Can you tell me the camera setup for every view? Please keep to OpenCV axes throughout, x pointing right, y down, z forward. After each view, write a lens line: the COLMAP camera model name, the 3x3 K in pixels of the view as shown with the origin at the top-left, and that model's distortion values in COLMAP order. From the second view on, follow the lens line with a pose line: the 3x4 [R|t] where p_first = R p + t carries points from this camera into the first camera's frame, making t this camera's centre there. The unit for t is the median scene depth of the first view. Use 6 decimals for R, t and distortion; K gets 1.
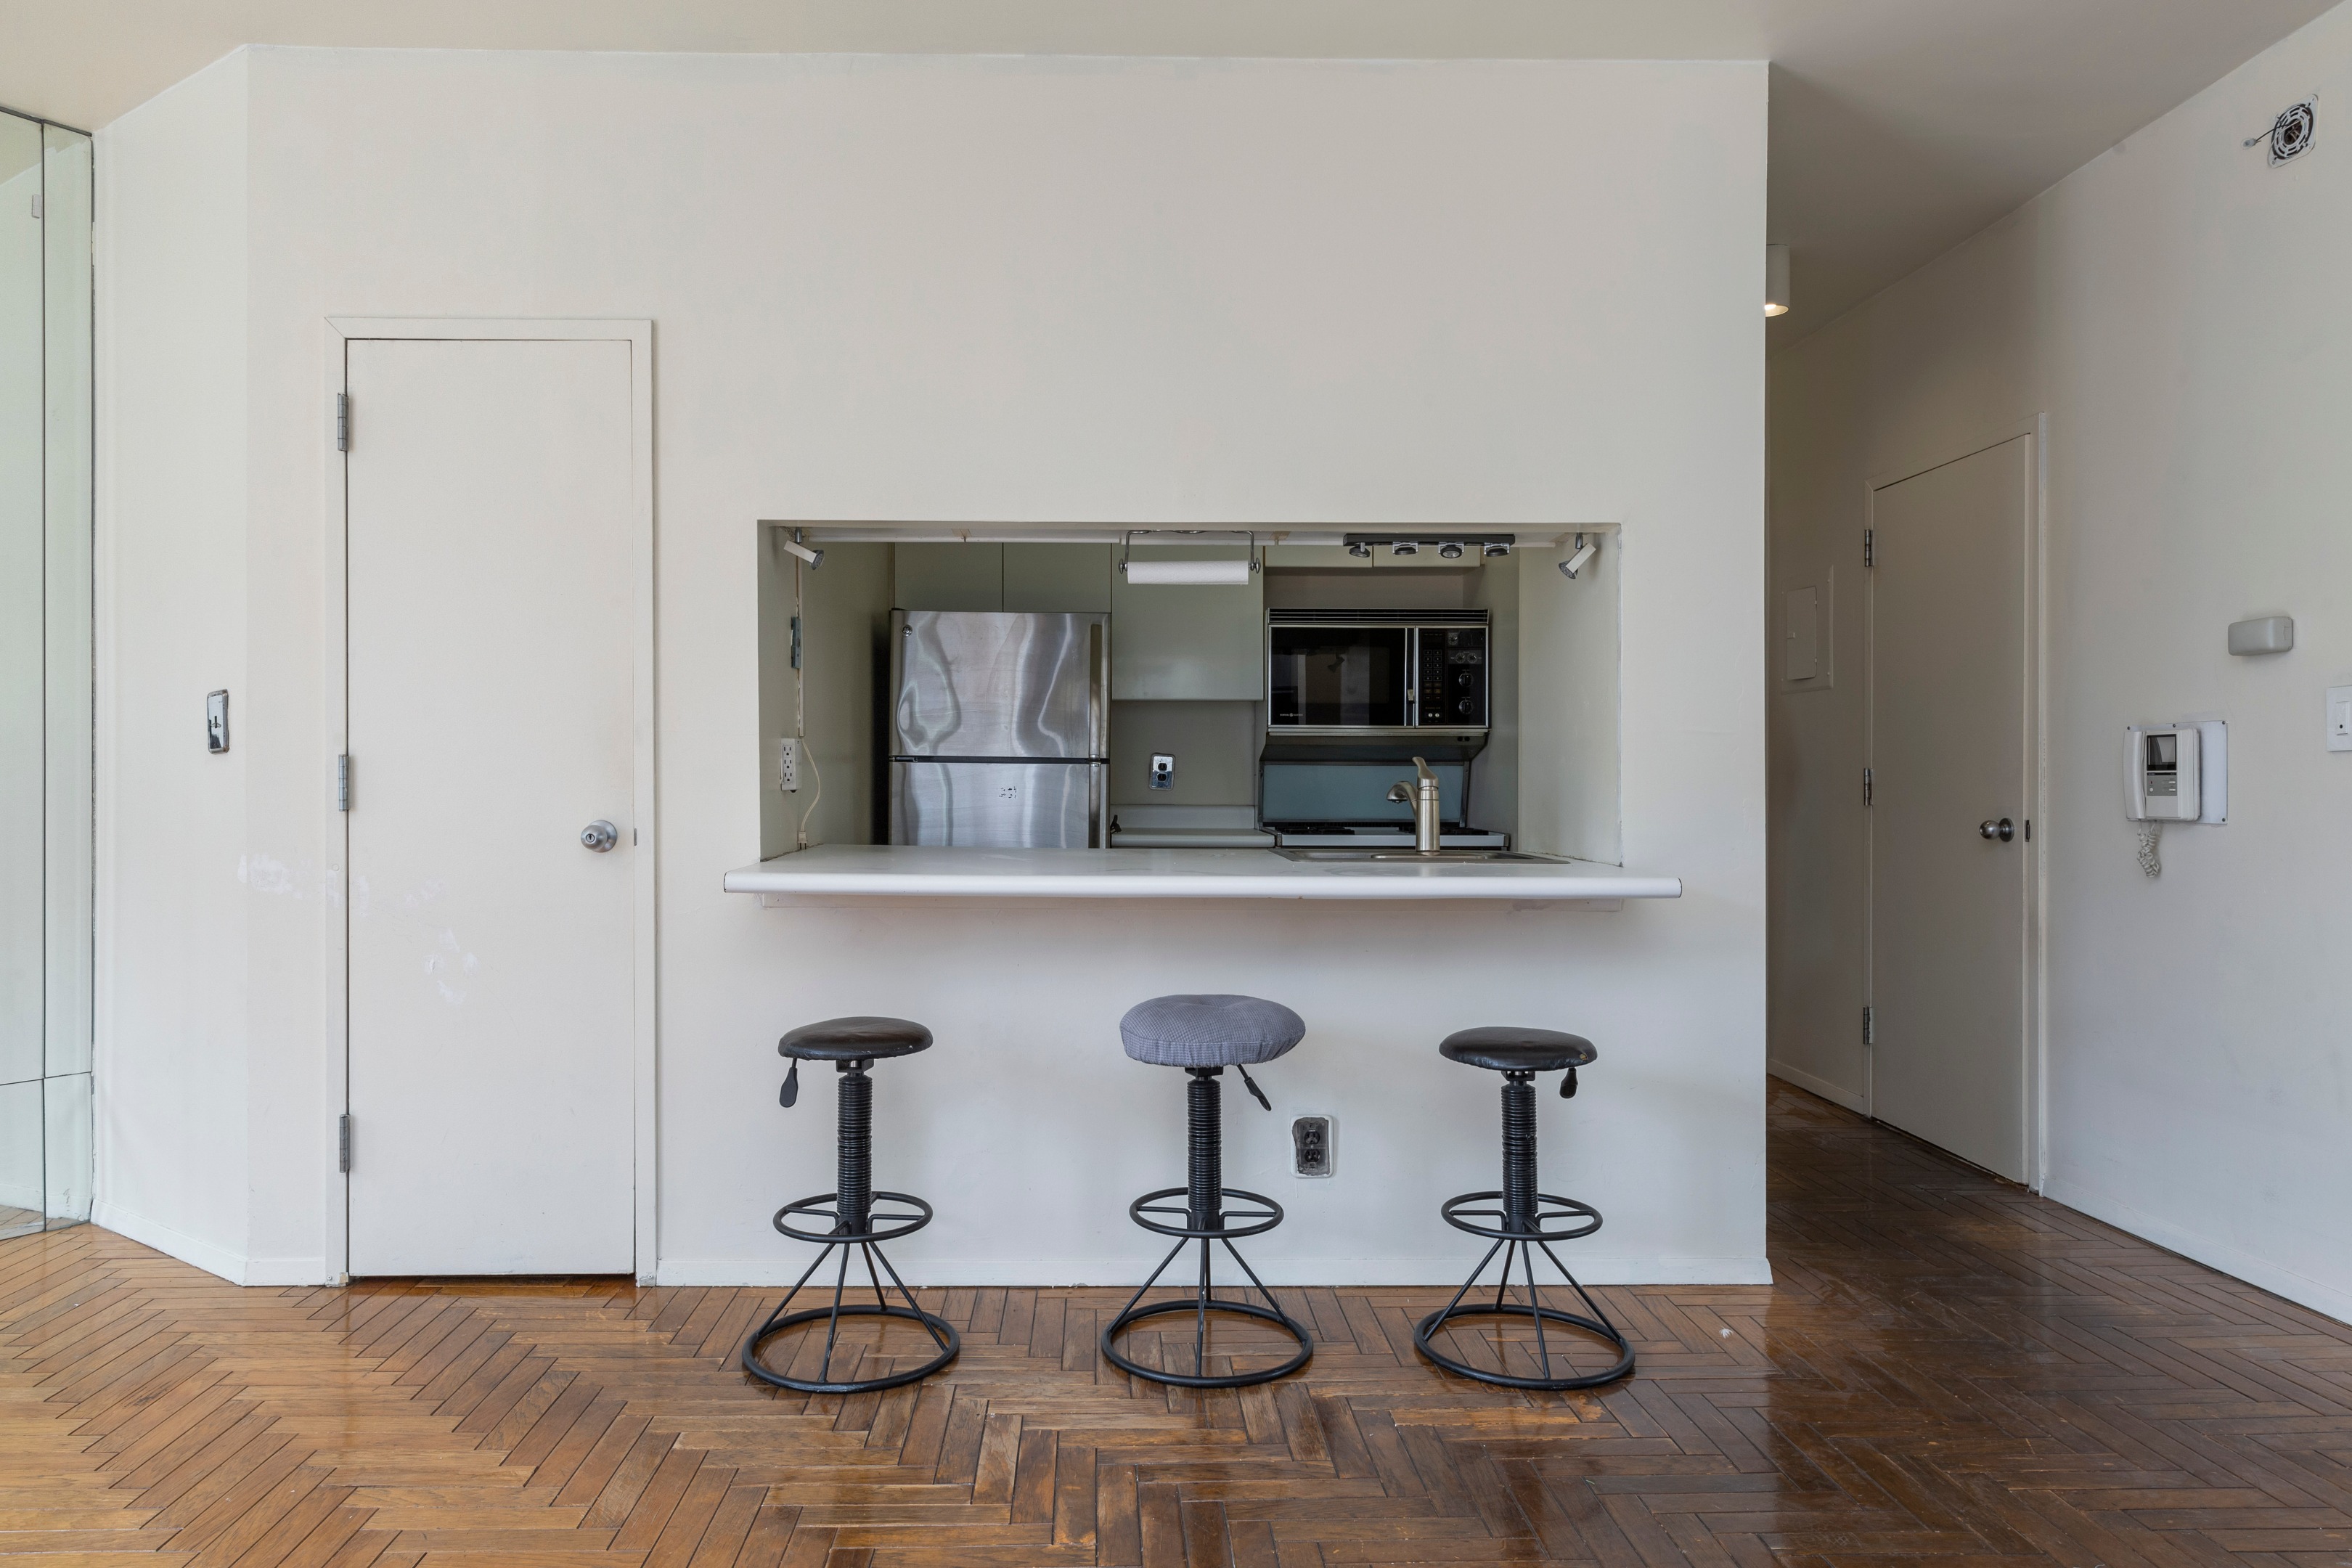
lens RADIAL K [[1443.9, 0, 1176.0], [0, 1443.9, 784.0], [0, 0, 1]] dist [0.008051, 0.001526]
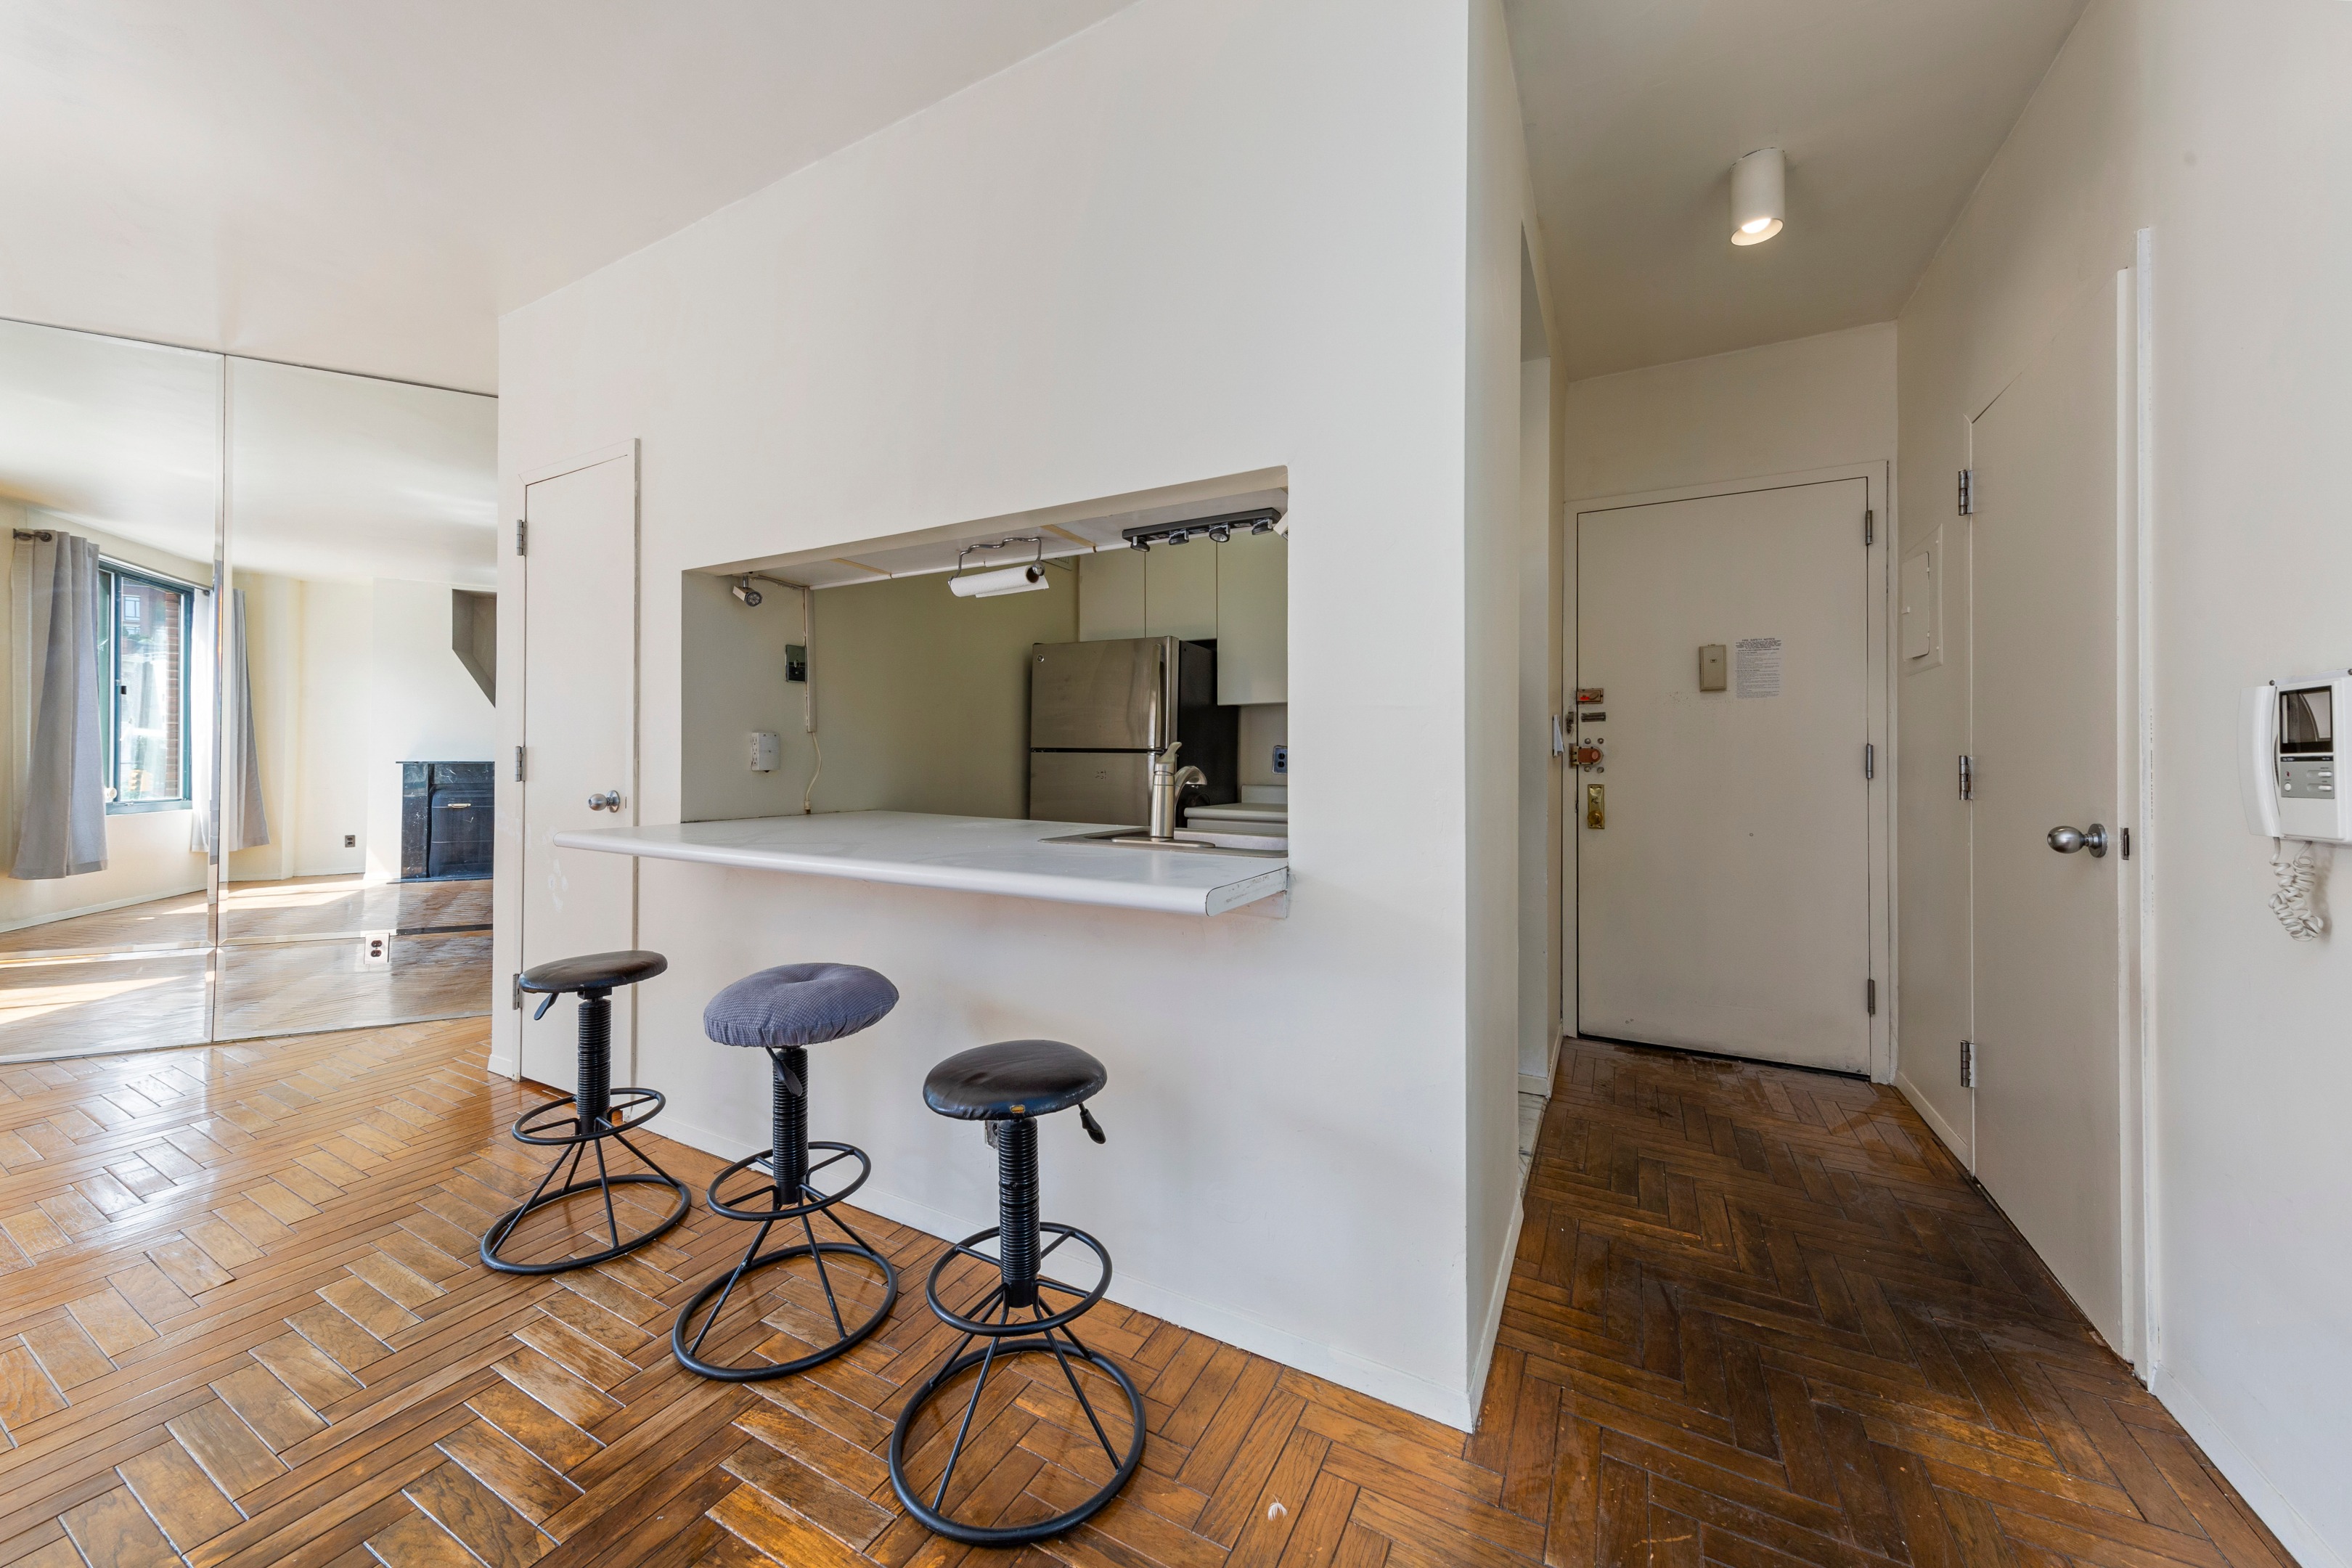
lens RADIAL K [[843.9, 0, 1177.7], [0, 843.9, 757.8], [0, 0, 1]] dist [0.008778, -0.000031]
pose [[0.869186, -0.000321, -0.494485, 0.460798], [-0.006841, 0.999896, -0.012675, -0.000333], [0.494438, 0.014399, 0.869094, 0.492564]]
